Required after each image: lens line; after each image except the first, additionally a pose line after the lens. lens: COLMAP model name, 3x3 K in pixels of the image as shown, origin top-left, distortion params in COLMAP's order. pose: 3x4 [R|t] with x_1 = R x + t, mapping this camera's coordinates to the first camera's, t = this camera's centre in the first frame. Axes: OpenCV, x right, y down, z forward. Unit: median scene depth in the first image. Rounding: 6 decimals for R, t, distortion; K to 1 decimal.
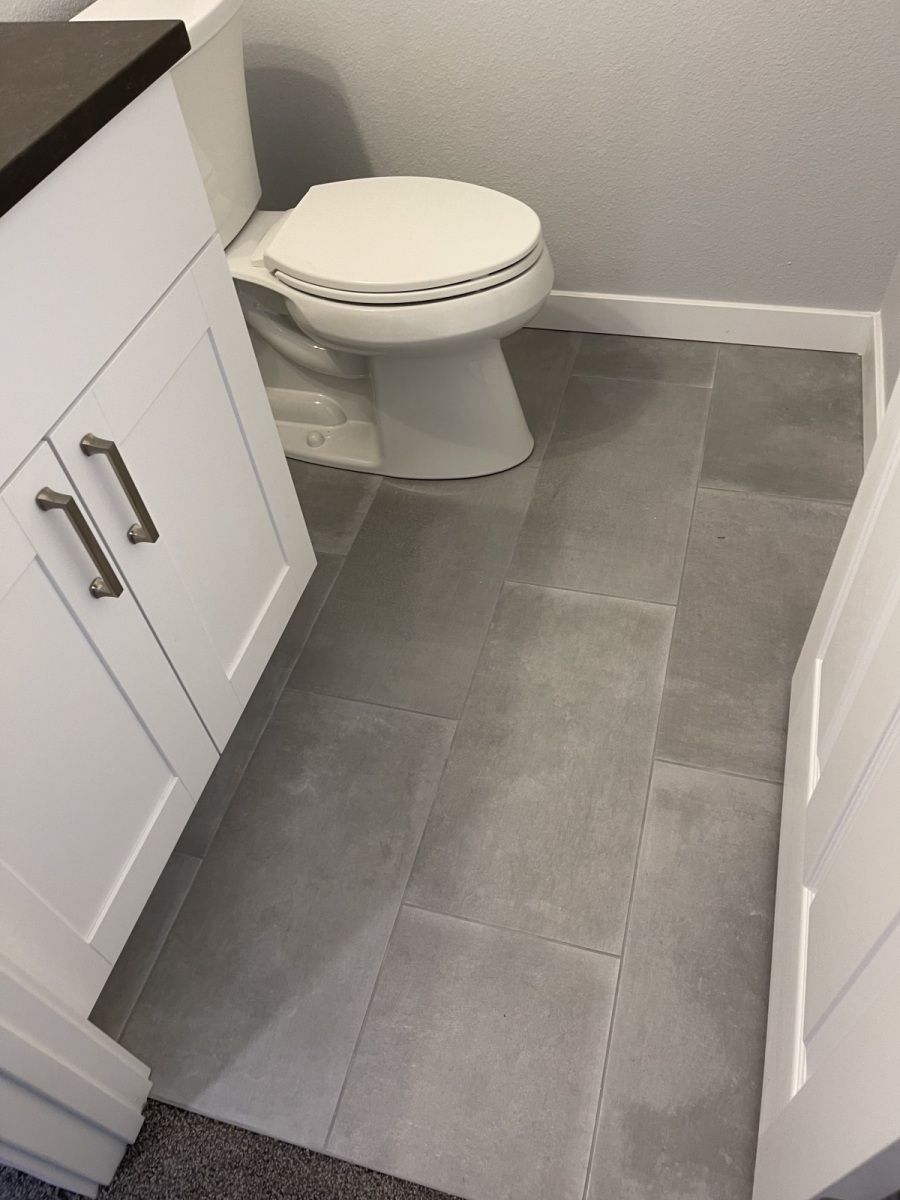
lens RADIAL K [[906.2, 0, 449.7], [0, 906.2, 611.7], [0, 0, 1]] dist [0.063221, -0.110026]
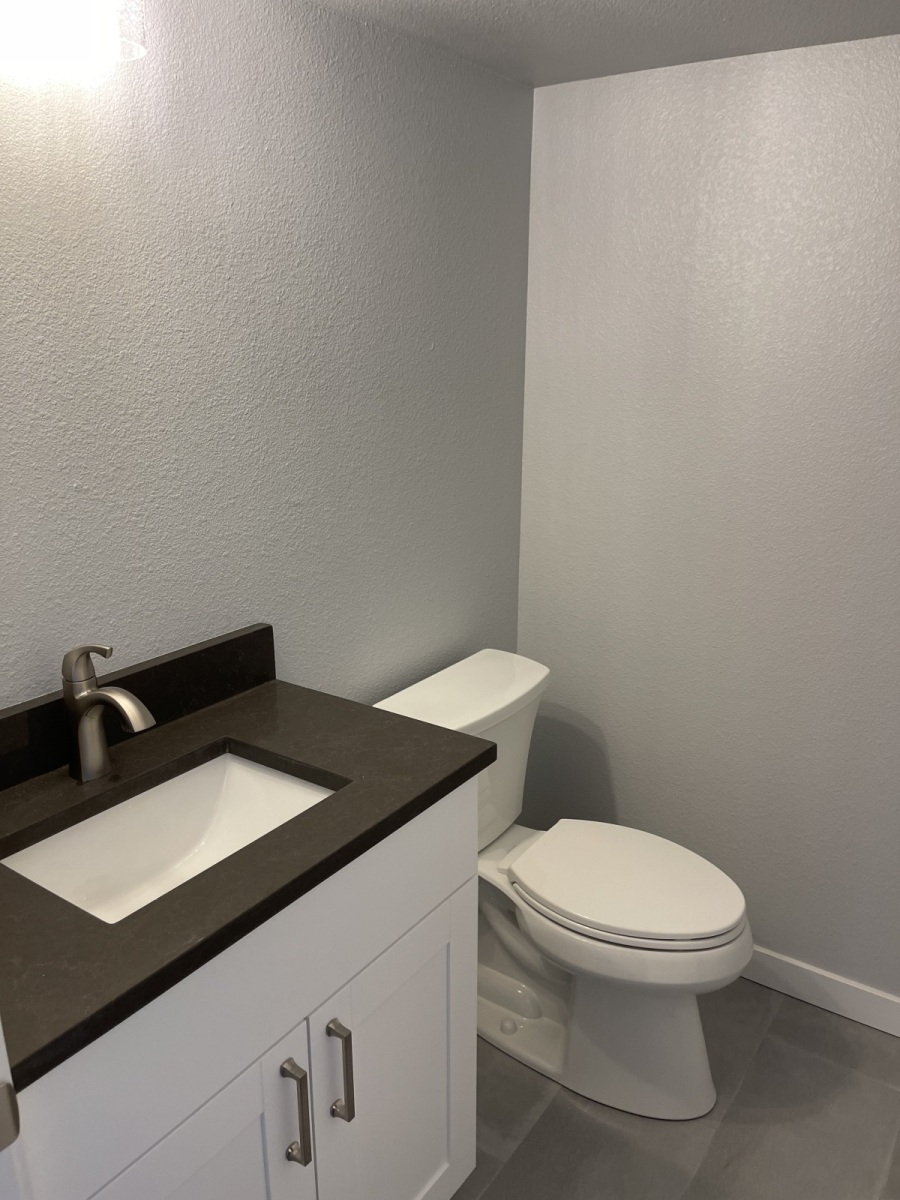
lens RADIAL K [[906.2, 0, 449.7], [0, 906.2, 611.7], [0, 0, 1]] dist [0.063221, -0.110026]
pose [[0.940945, 0.179996, -0.286746, 0.008845], [-0.305071, 0.818050, -0.487572, -0.047190], [0.146811, 0.546256, 0.824652, -0.181212]]
